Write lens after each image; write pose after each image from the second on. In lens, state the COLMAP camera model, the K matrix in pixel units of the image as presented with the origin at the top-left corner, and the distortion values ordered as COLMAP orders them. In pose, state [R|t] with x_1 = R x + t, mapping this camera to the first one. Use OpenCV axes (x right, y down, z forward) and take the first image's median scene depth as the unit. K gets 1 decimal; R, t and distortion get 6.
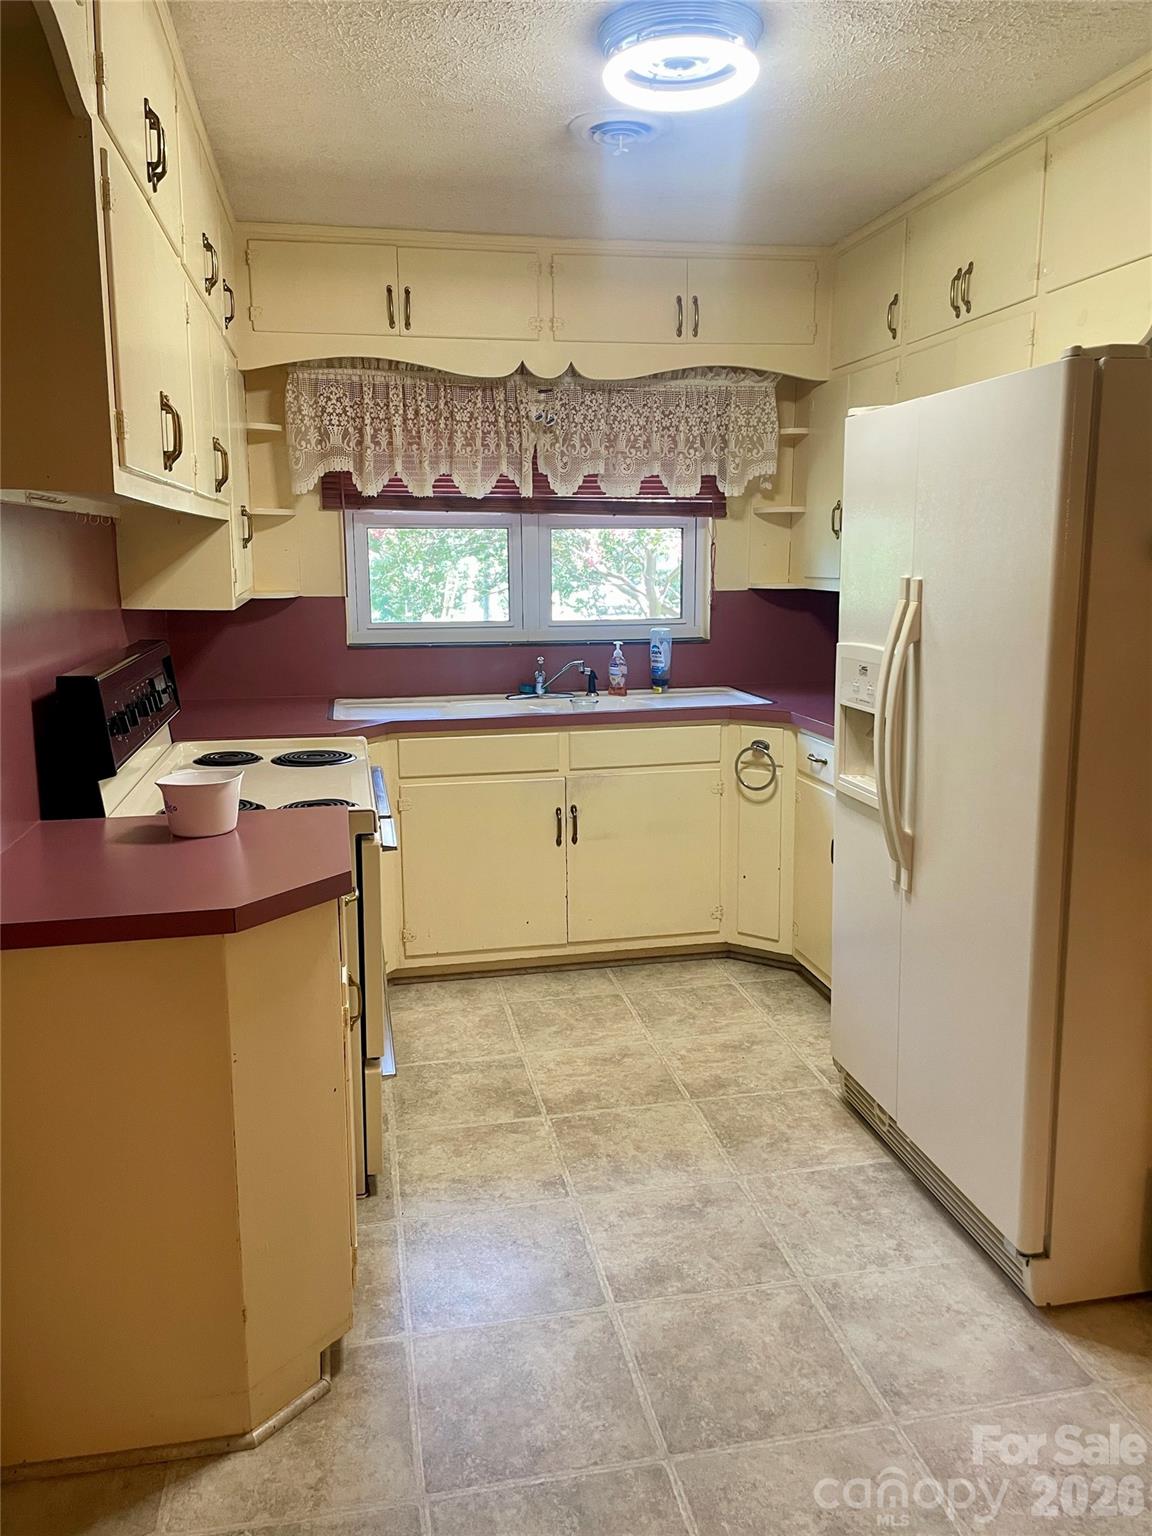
lens RADIAL K [[1167.4, 0, 568.2], [0, 1167.4, 768.6], [0, 0, 1]] dist [0.054811, -0.050166]
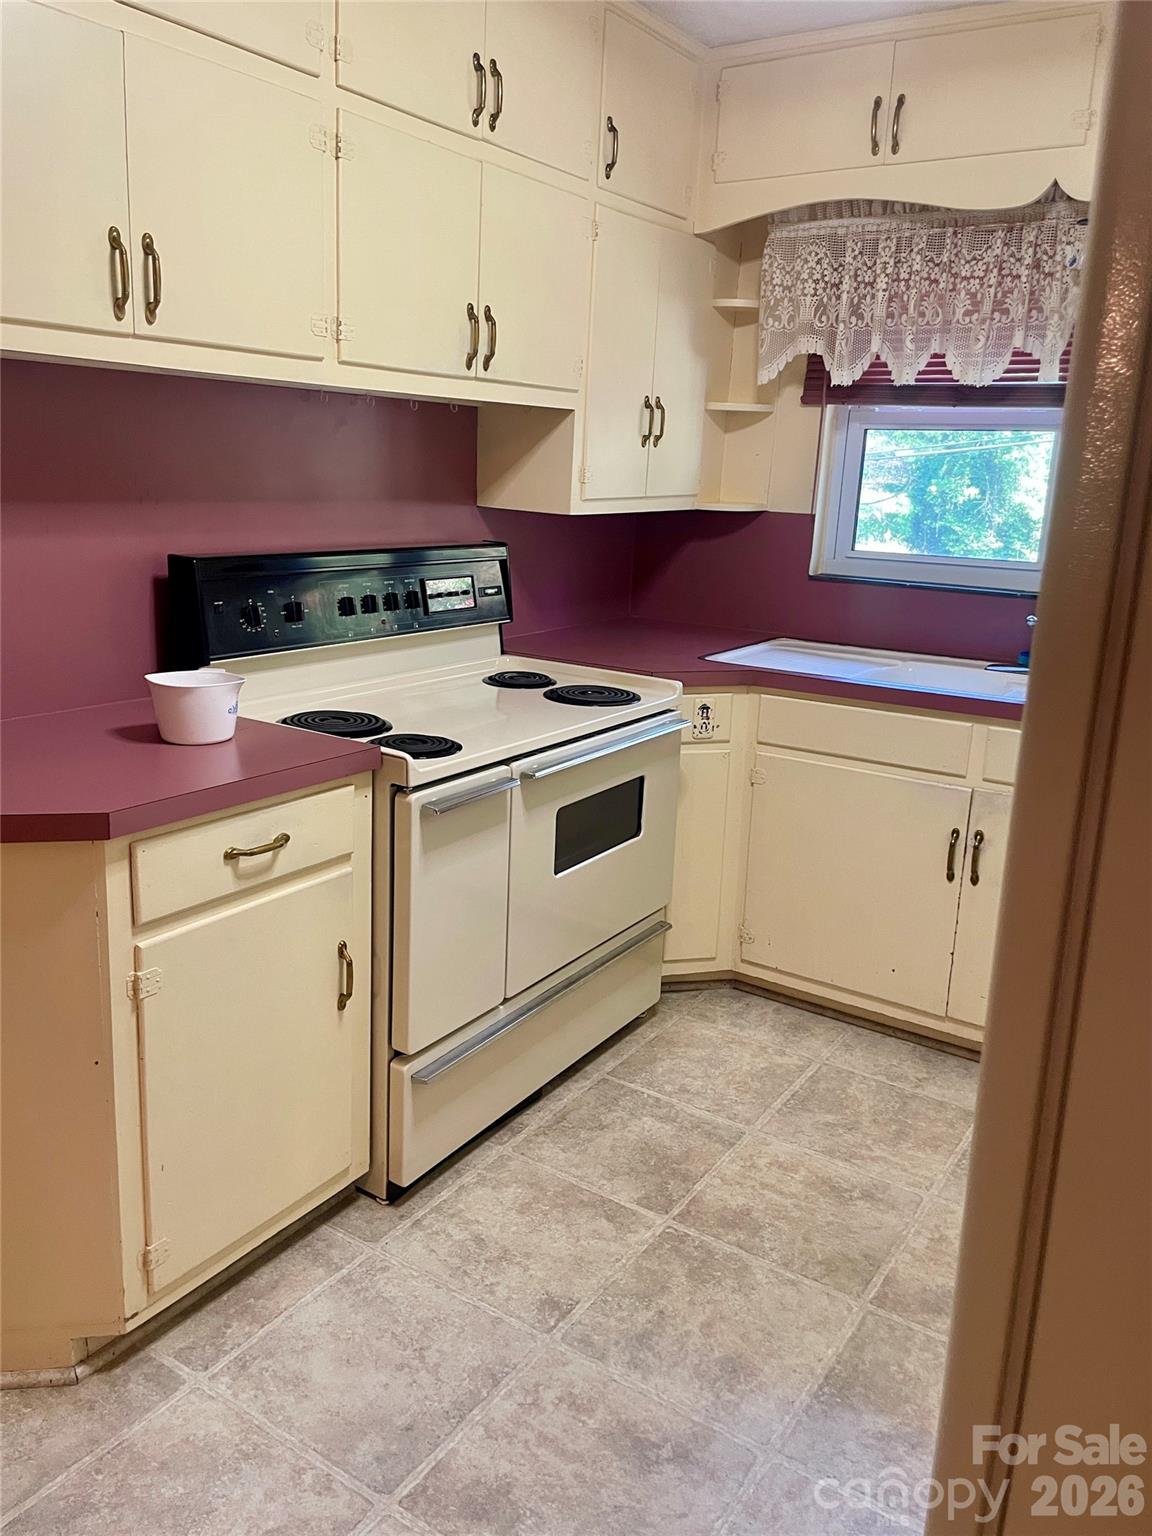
lens RADIAL K [[1167.4, 0, 562.5], [0, 1167.4, 761.2], [0, 0, 1]] dist [0.054811, -0.050166]
pose [[0.704149, 0.208410, -0.678778, 0.302083], [-0.171895, 0.977553, 0.121826, -0.052945], [0.688932, 0.030895, 0.724167, 0.324317]]
